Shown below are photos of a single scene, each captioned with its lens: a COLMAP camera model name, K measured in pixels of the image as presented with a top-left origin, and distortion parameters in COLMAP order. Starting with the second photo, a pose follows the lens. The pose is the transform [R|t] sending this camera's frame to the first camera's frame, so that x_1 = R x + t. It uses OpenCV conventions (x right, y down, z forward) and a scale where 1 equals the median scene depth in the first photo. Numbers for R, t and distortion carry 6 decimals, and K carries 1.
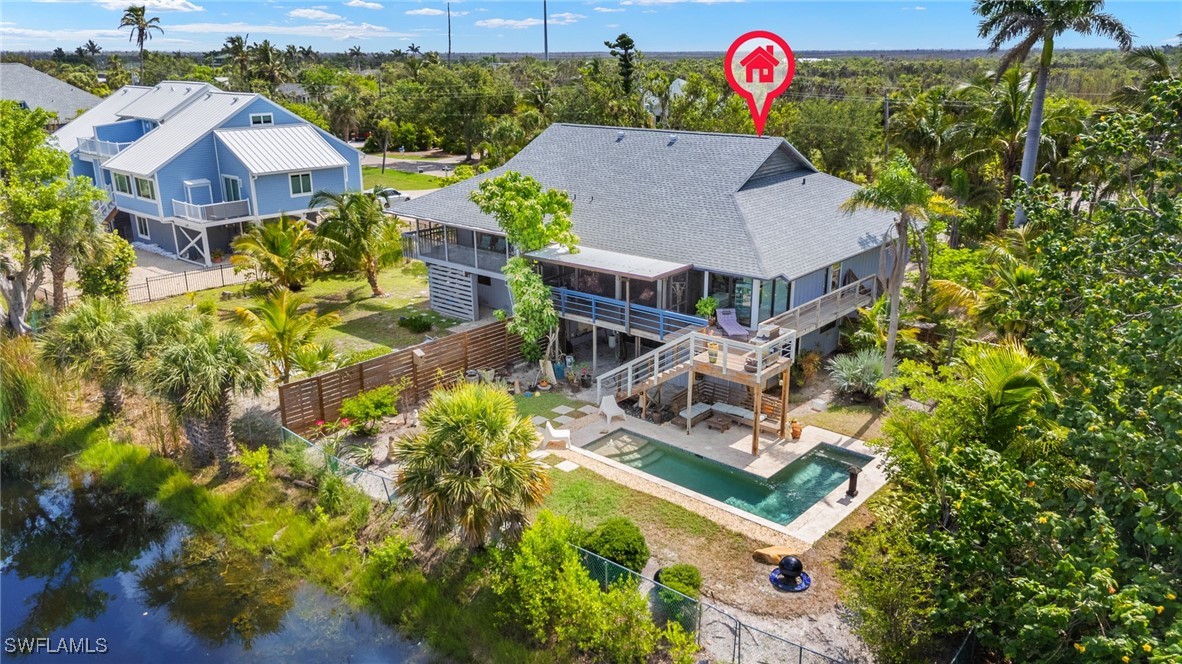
lens RADIAL K [[863.9, 0, 591.0], [0, 863.9, 332.0], [0, 0, 1]] dist [0.085630, -0.001467]
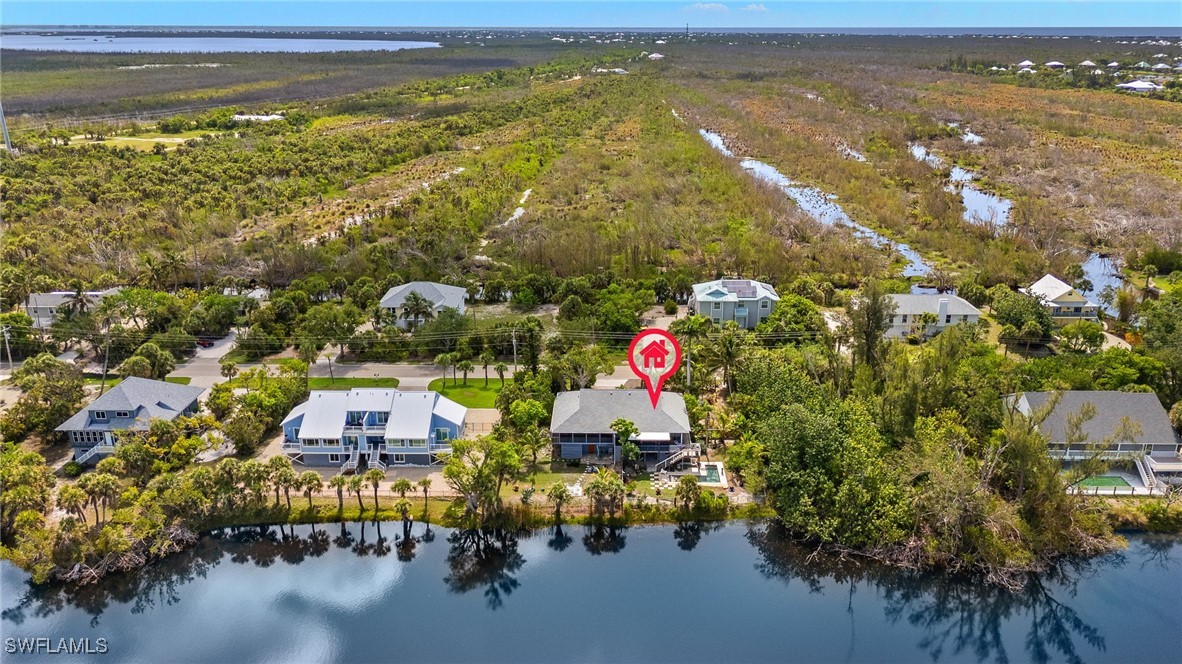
lens RADIAL K [[863.9, 0, 591.0], [0, 863.9, 332.0], [0, 0, 1]] dist [0.085630, -0.001467]
pose [[0.772903, -0.207077, 0.599783, -2.714604], [0.194937, 0.977028, 0.086119, -1.034629], [-0.603838, 0.050358, 0.795515, -2.239960]]
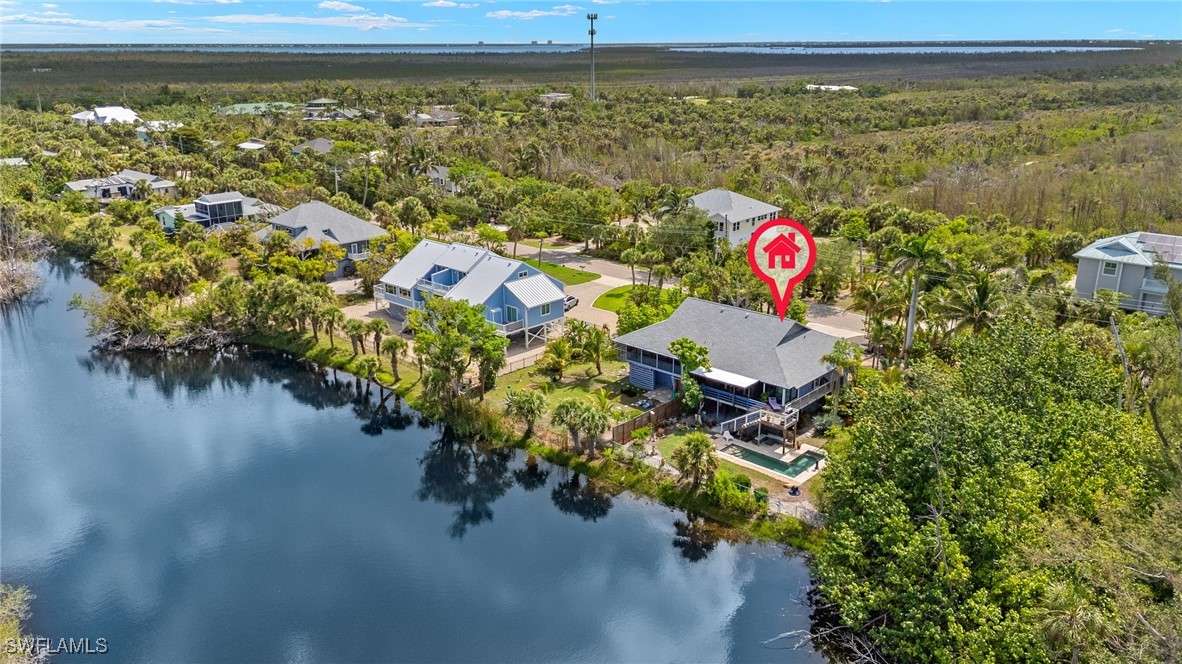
lens RADIAL K [[863.9, 0, 591.0], [0, 863.9, 332.0], [0, 0, 1]] dist [0.085630, -0.001467]
pose [[0.999668, 0.008500, -0.024340, -0.337015], [-0.008282, 0.999925, 0.009026, -0.251009], [0.024415, -0.008821, 0.999663, -1.664199]]
